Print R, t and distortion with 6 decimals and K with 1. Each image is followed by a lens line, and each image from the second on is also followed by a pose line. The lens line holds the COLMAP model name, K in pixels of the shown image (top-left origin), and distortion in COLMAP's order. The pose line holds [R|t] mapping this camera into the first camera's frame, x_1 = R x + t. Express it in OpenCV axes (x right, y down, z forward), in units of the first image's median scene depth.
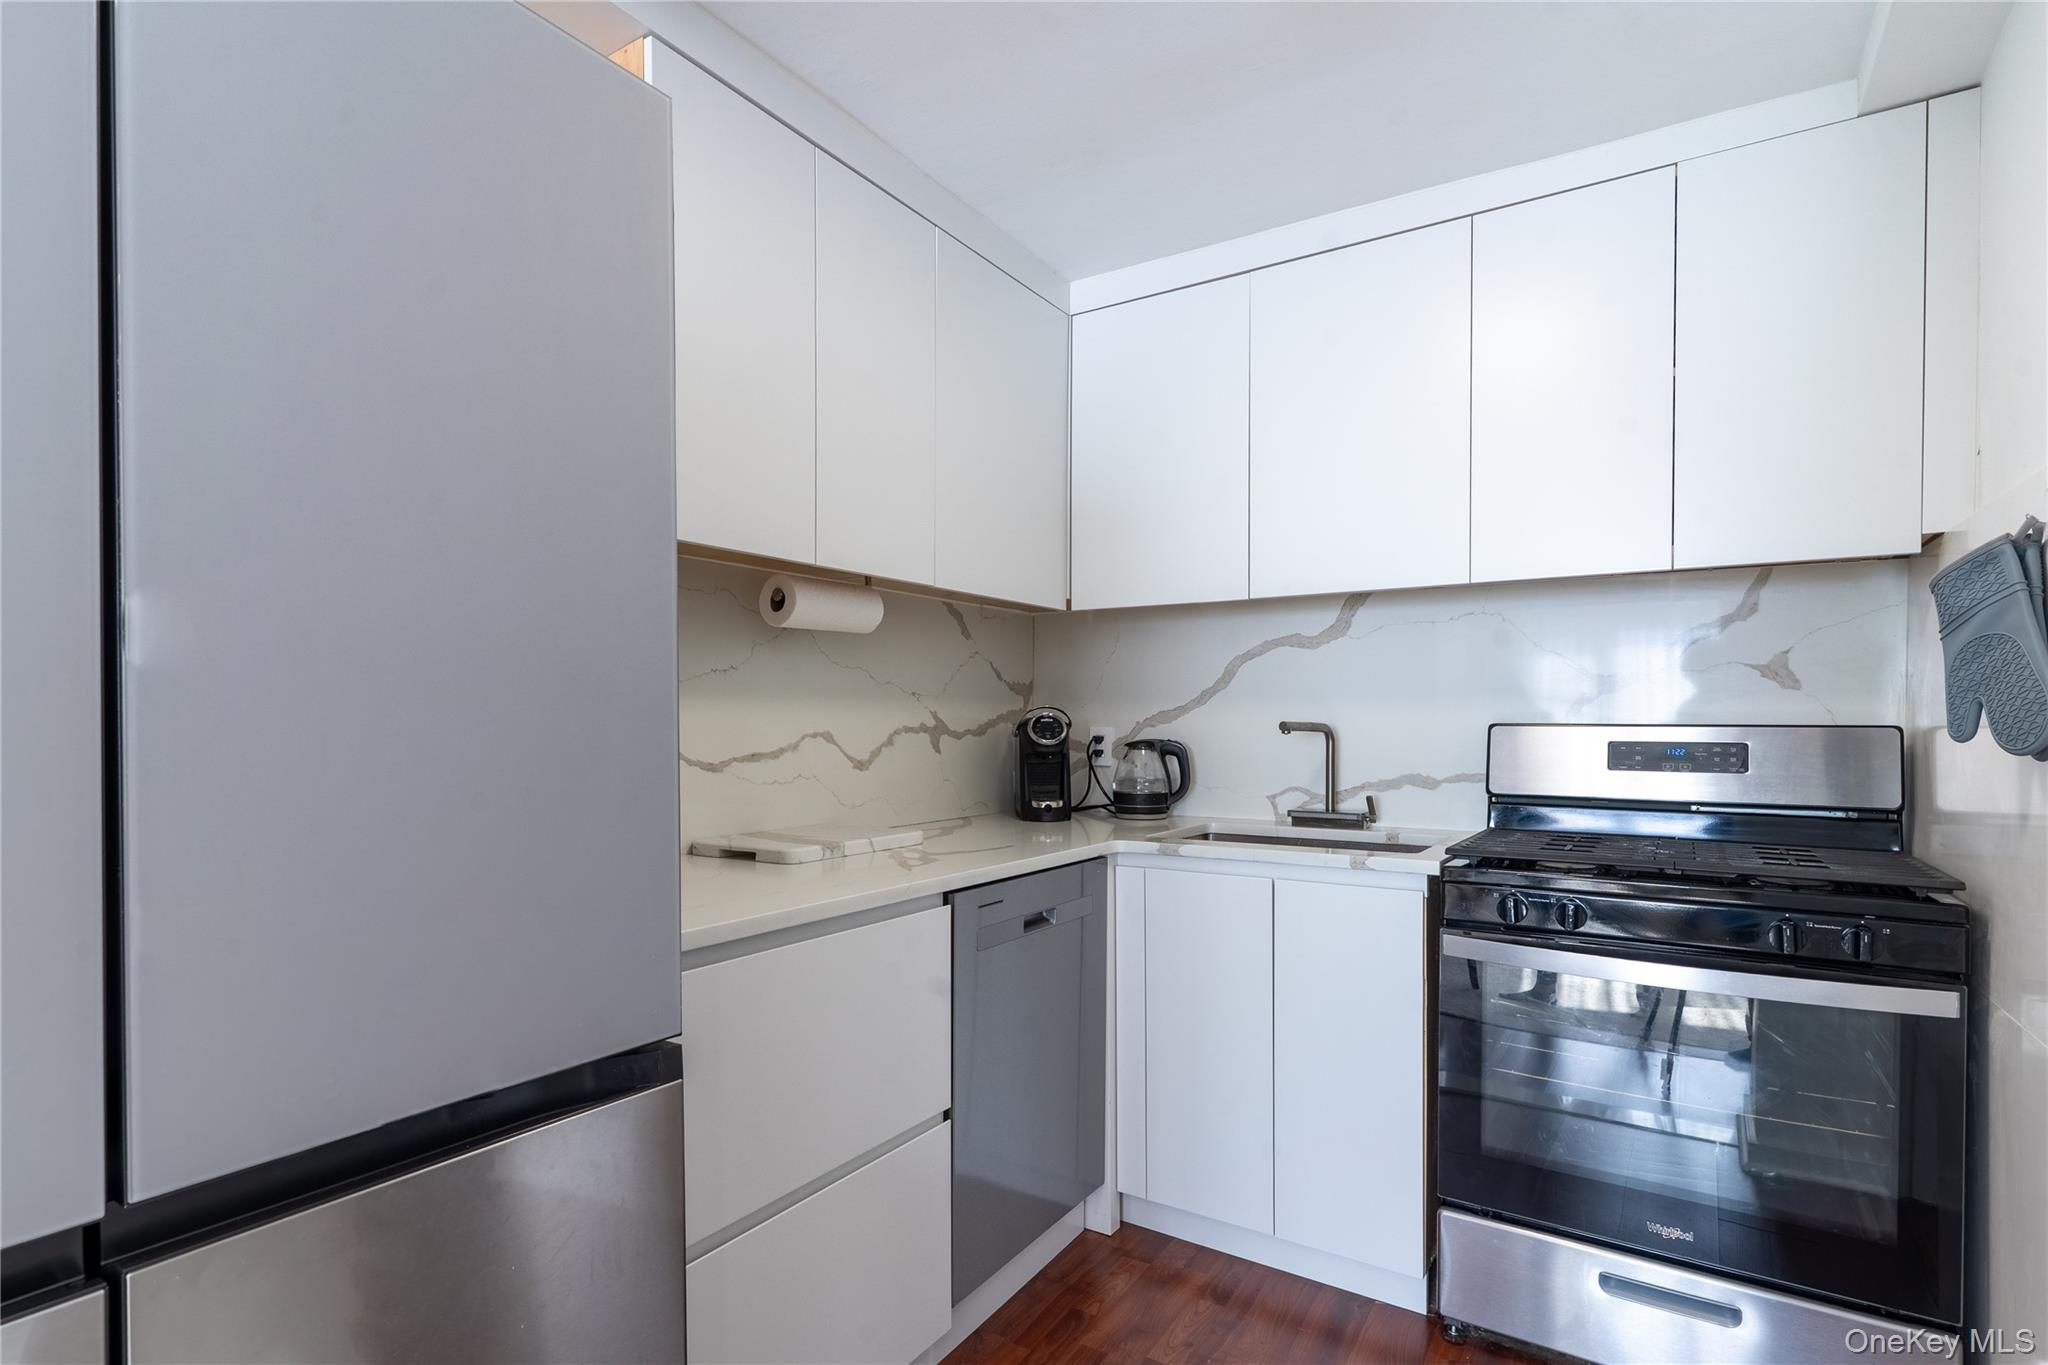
lens RADIAL K [[987.8, 0, 1061.9], [0, 987.8, 726.7], [0, 0, 1]] dist [0.009233, 0.000491]
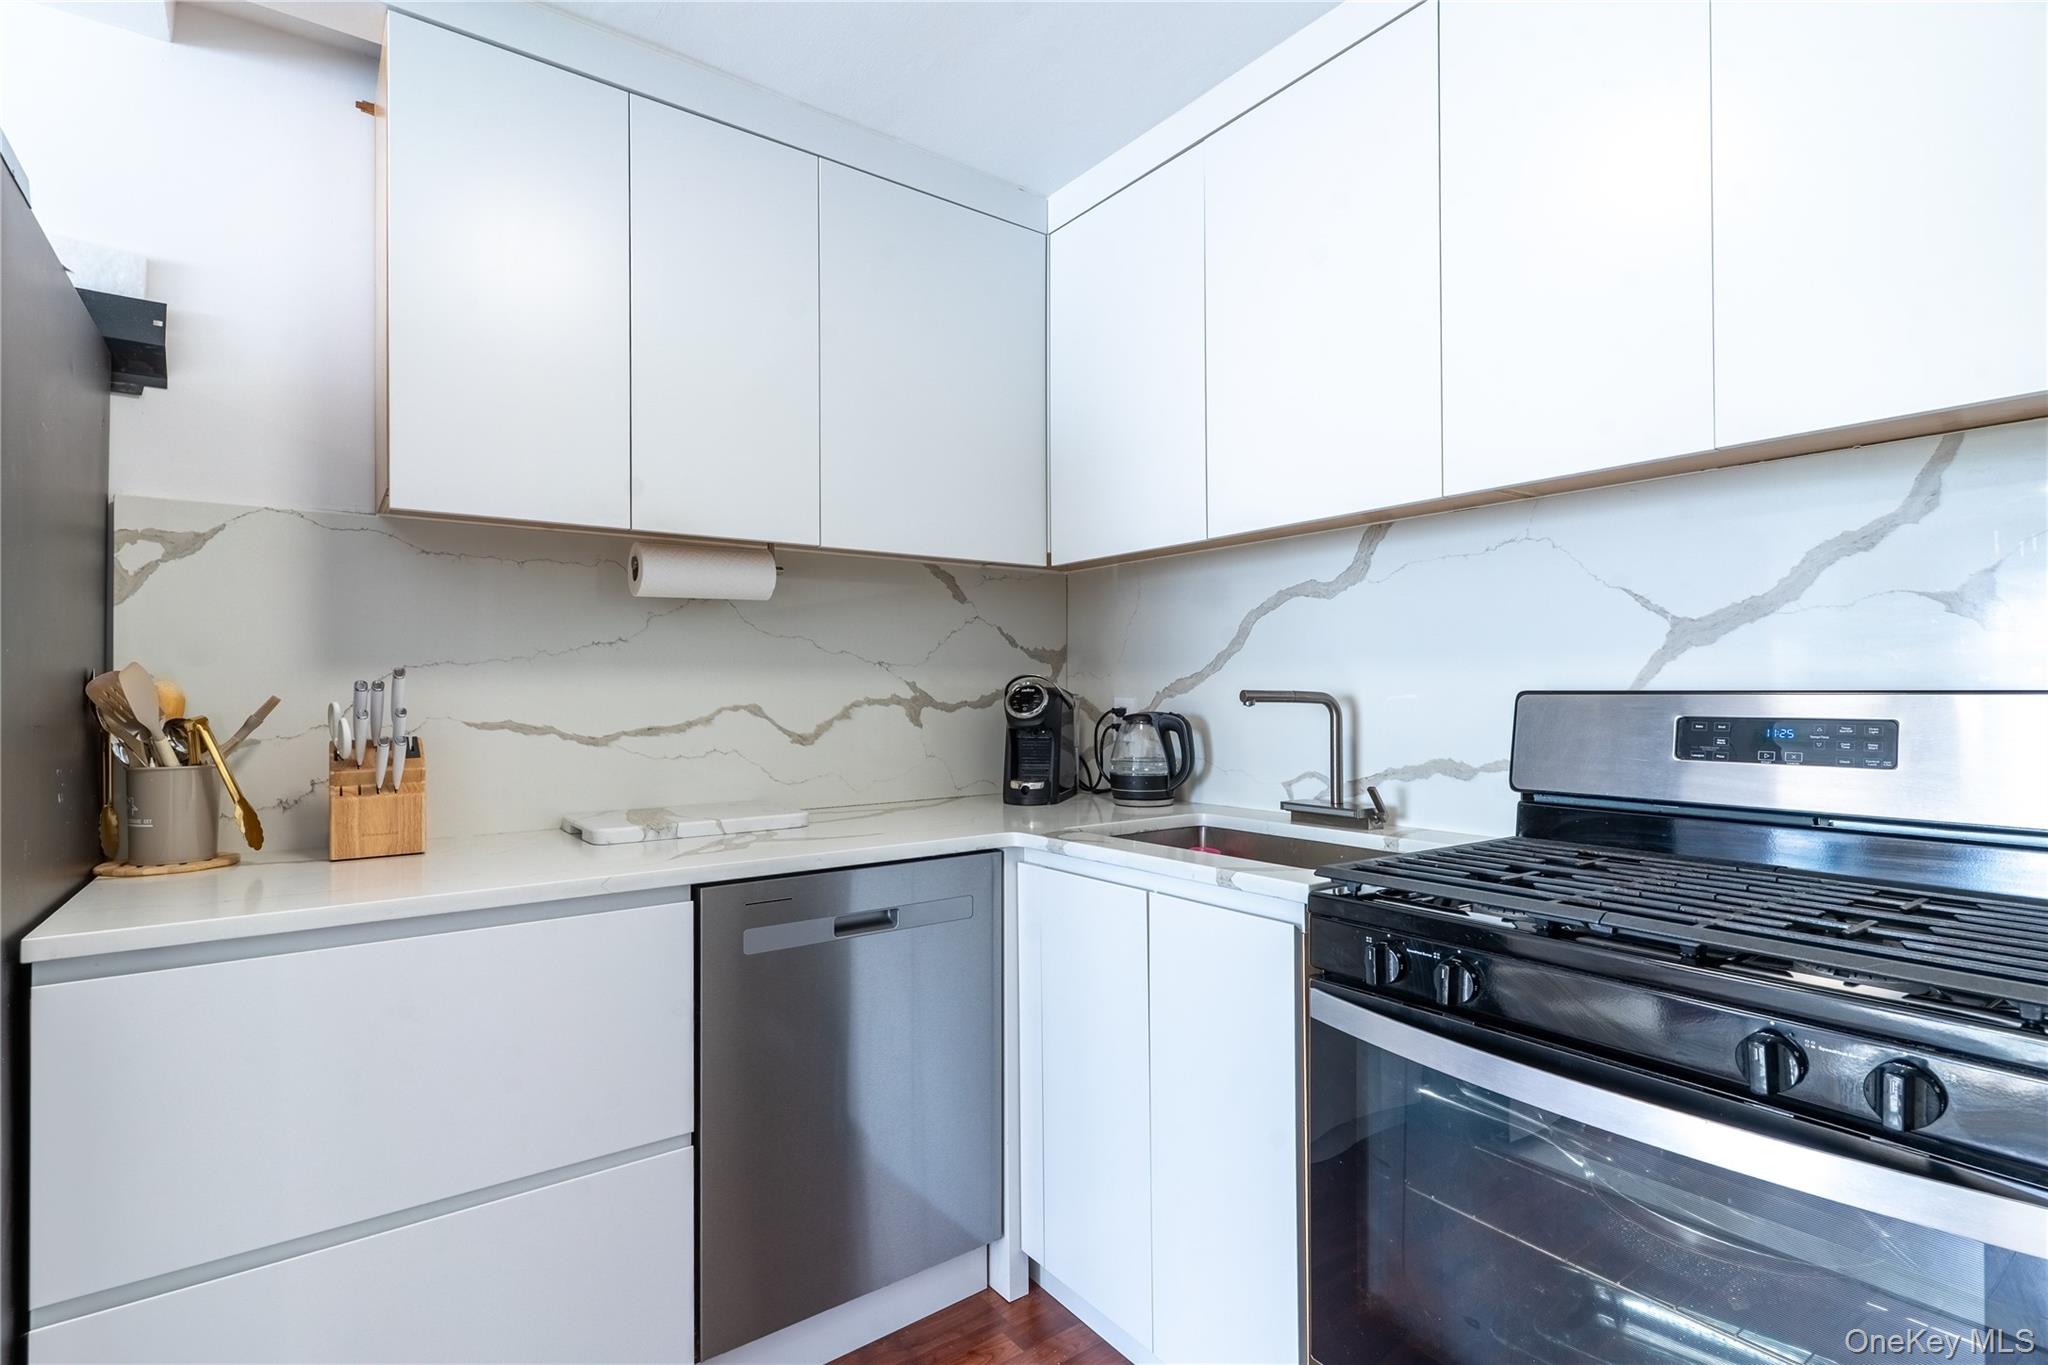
lens RADIAL K [[987.8, 0, 1024.5], [0, 987.8, 679.9], [0, 0, 1]] dist [0.009233, 0.000491]
pose [[0.933872, -0.011285, -0.357429, 0.320497], [0.005043, 0.999818, -0.018391, 0.000207], [0.357571, 0.015372, 0.933759, 0.181776]]
